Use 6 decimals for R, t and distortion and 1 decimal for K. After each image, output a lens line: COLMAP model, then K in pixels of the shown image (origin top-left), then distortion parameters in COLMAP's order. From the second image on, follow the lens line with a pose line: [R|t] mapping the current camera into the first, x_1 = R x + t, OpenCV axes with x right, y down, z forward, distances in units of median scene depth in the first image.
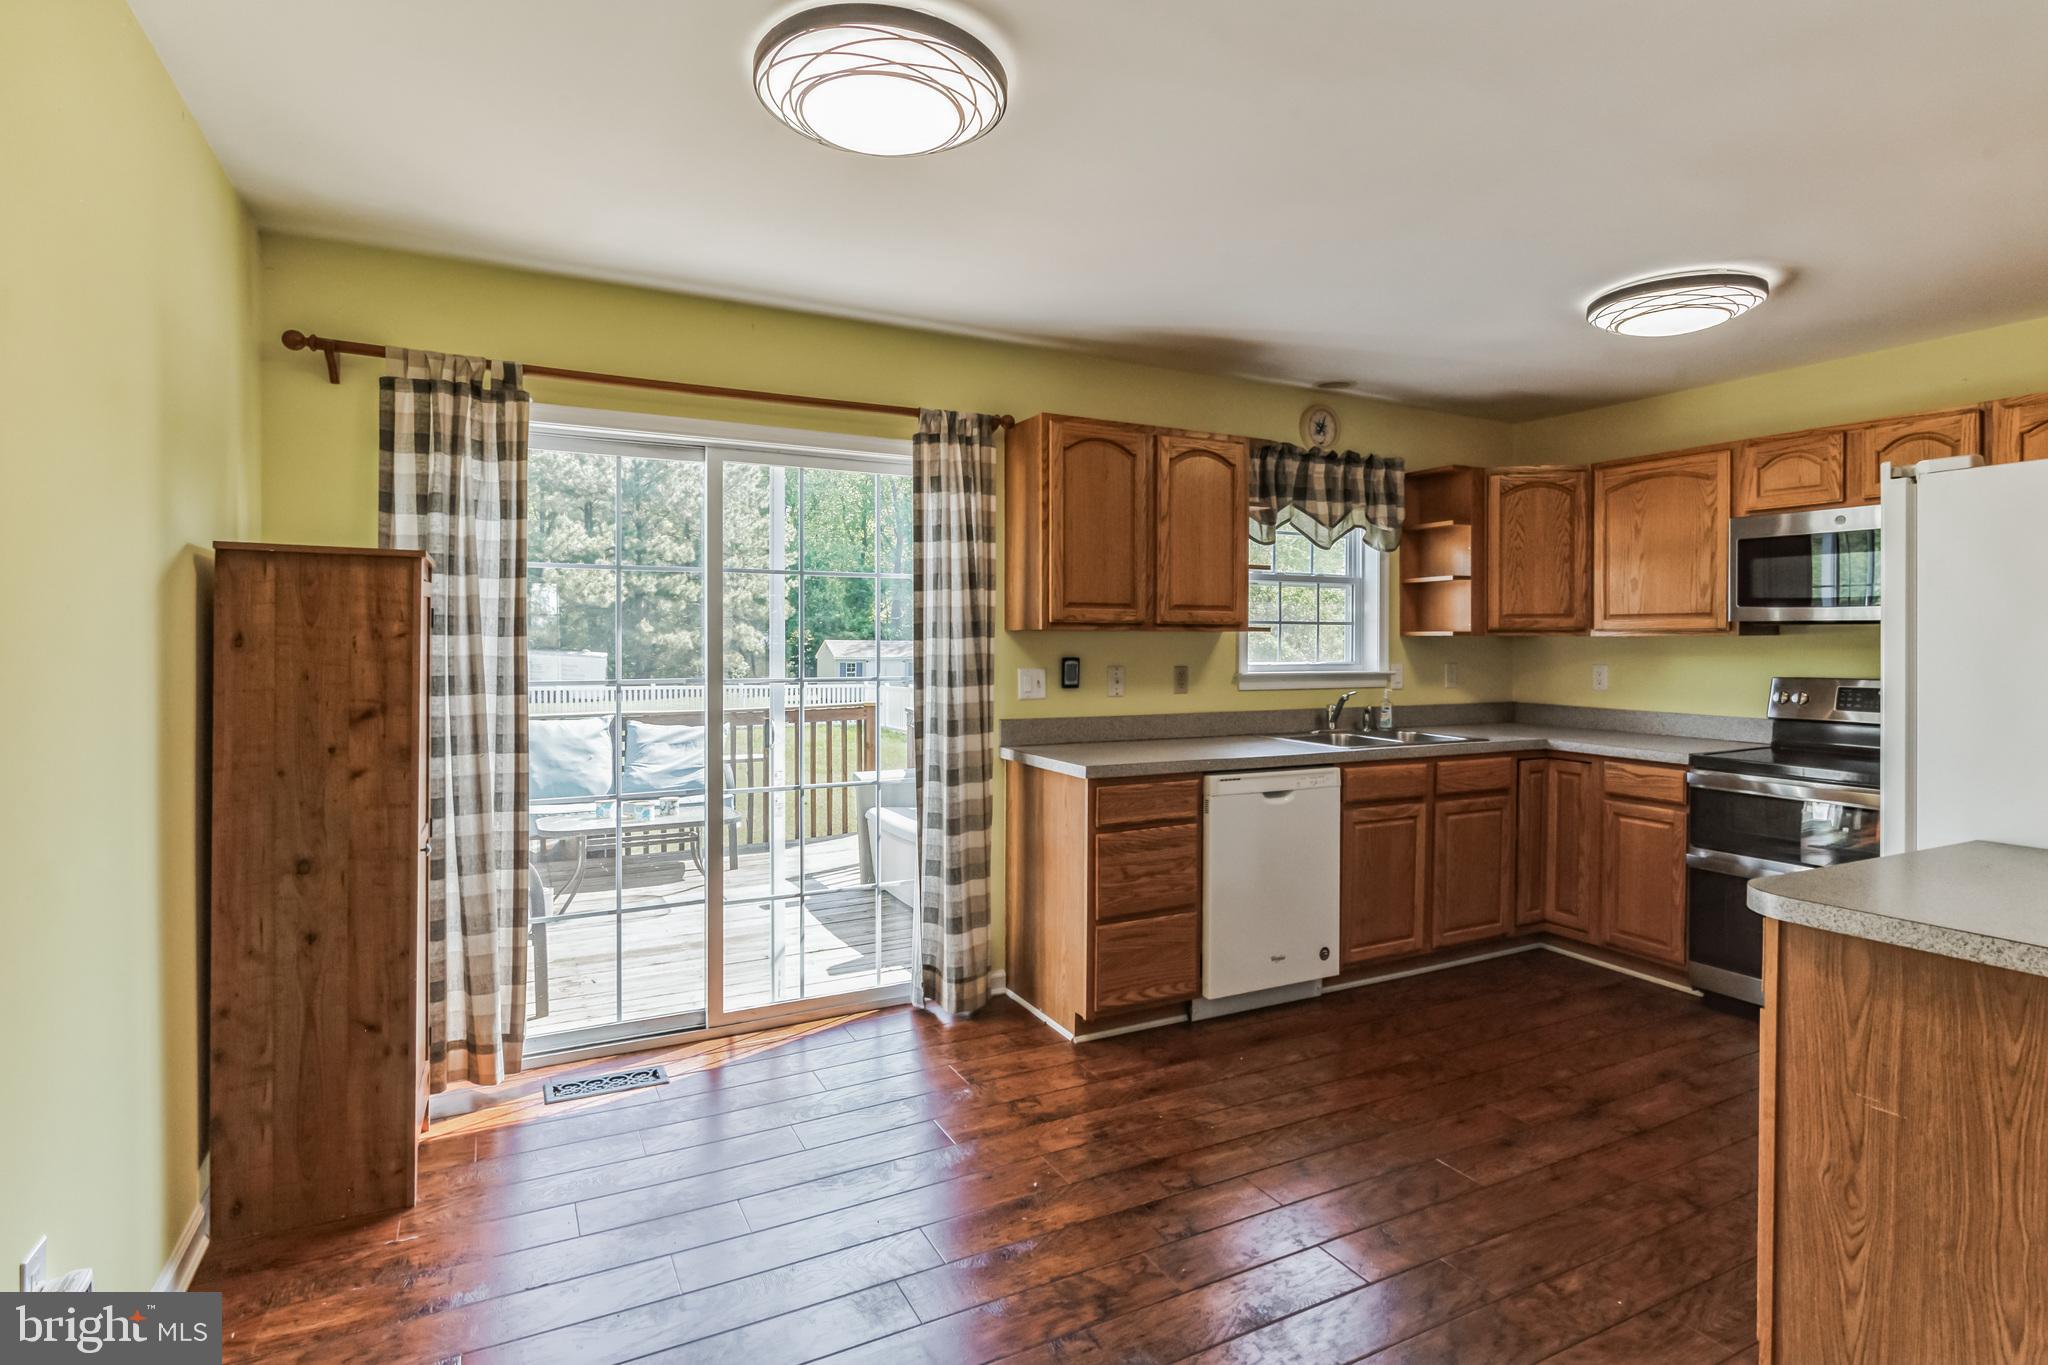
lens RADIAL K [[1031.8, 0, 1027.3], [0, 1031.8, 646.2], [0, 0, 1]] dist [-0.002012, -0.000789]
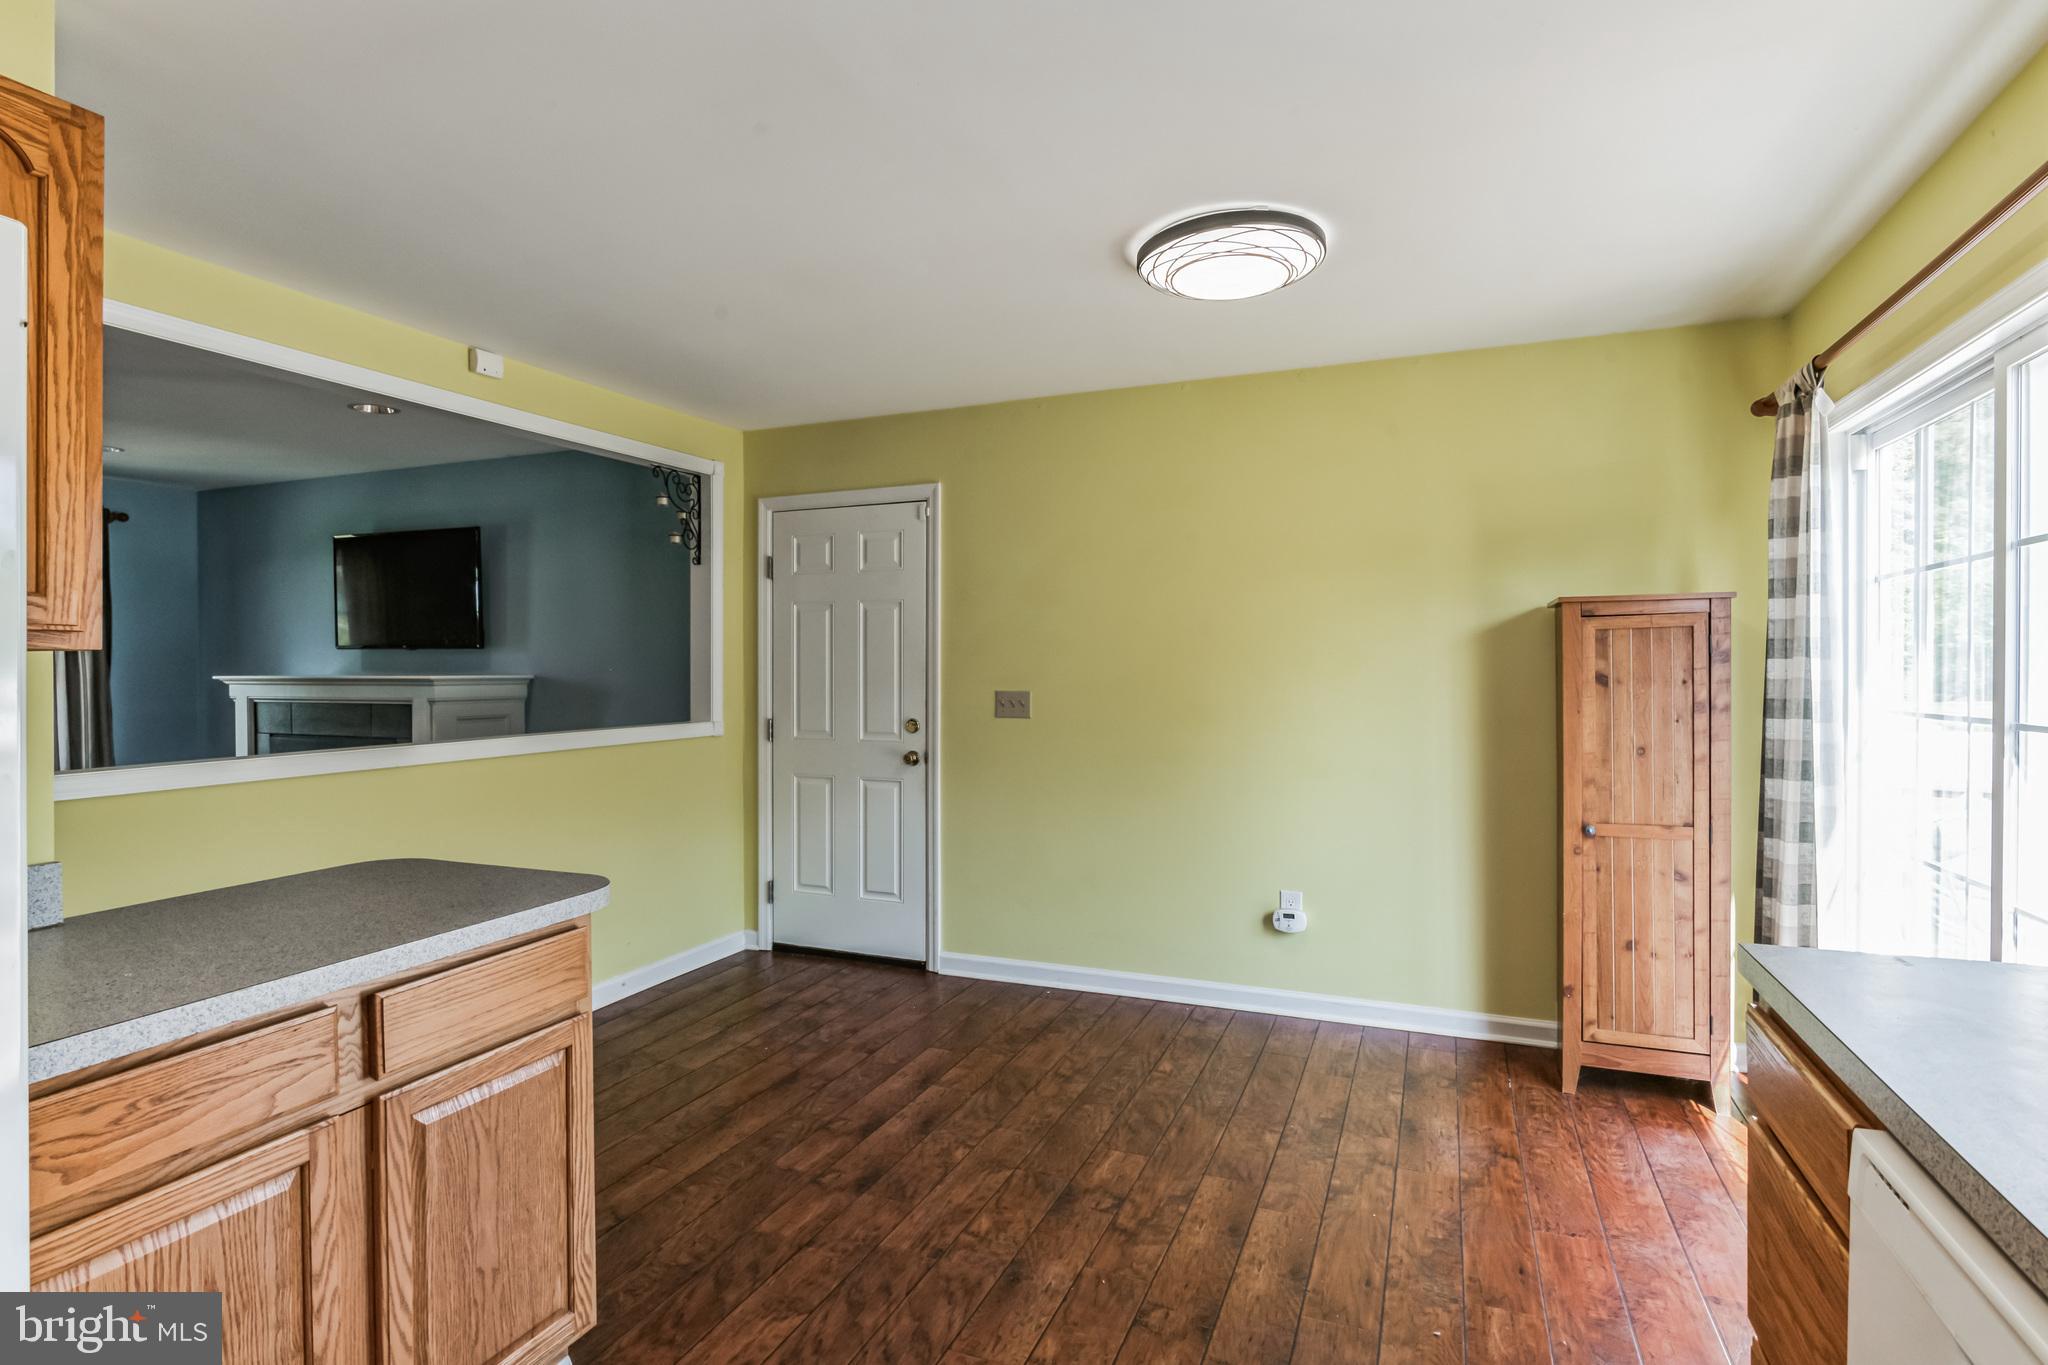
lens RADIAL K [[1024.5, 0, 1018.3], [0, 1024.5, 674.4], [0, 0, 1]] dist [-0.002642, -0.001441]
pose [[-0.771331, 0.003236, -0.636426, 0.515759], [0.001257, 0.999993, 0.003560, 0.000175], [0.636433, 0.001946, -0.771330, 1.035132]]
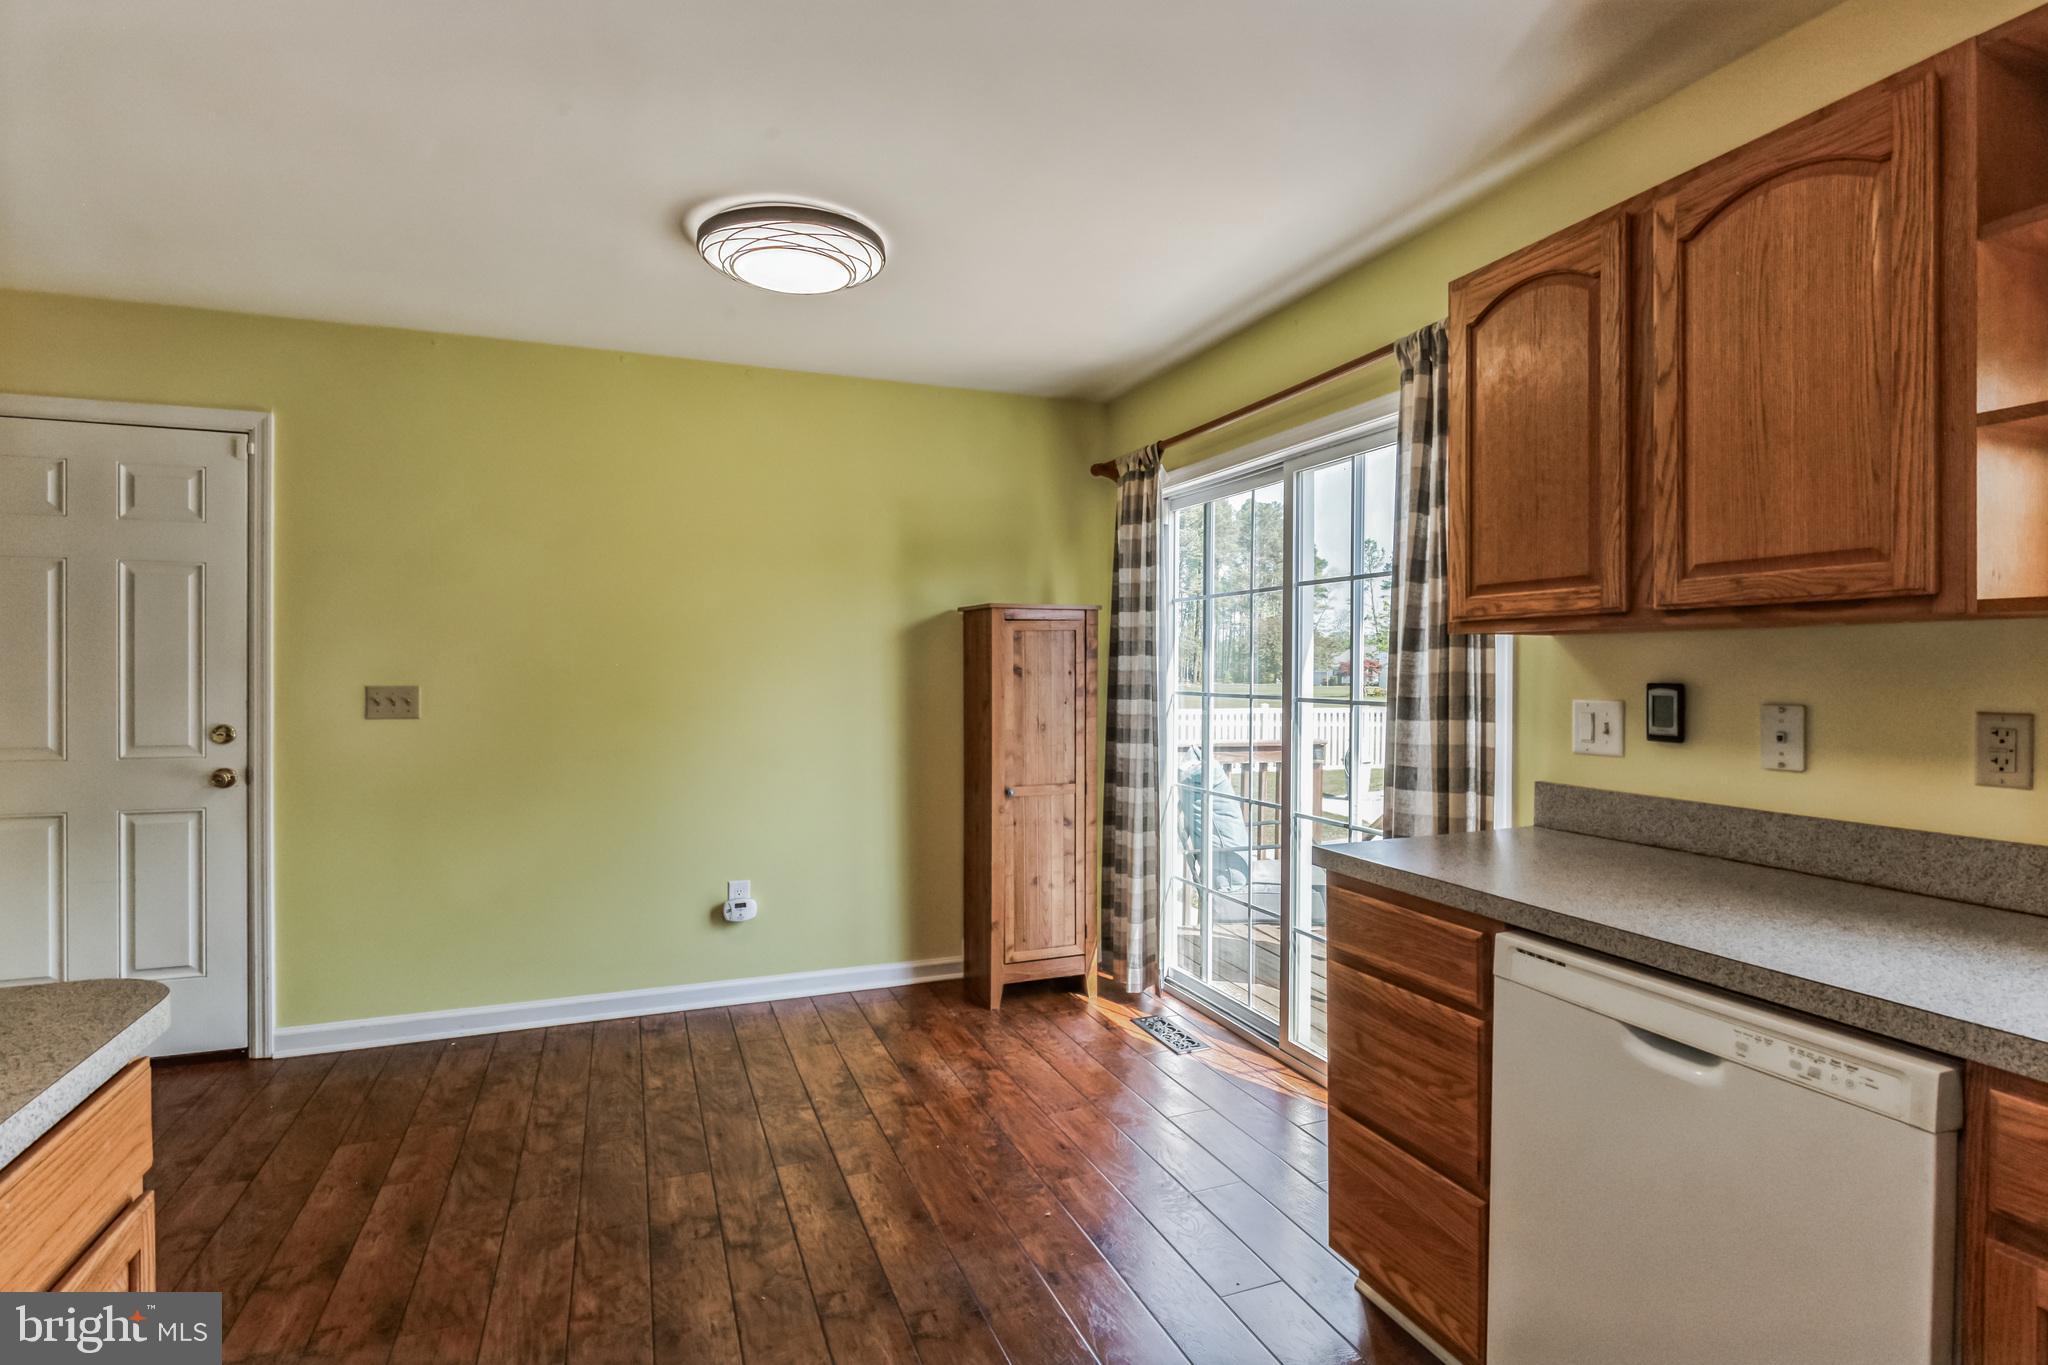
lens RADIAL K [[1011.1, 0, 1020.5], [0, 1011.1, 673.5], [0, 0, 1]] dist [-0.003706, -0.000478]
pose [[-0.115052, 0.005219, -0.993346, 0.641279], [-0.003268, 0.999979, 0.005633, 0.004884], [0.993354, 0.003895, -0.115033, 0.808956]]
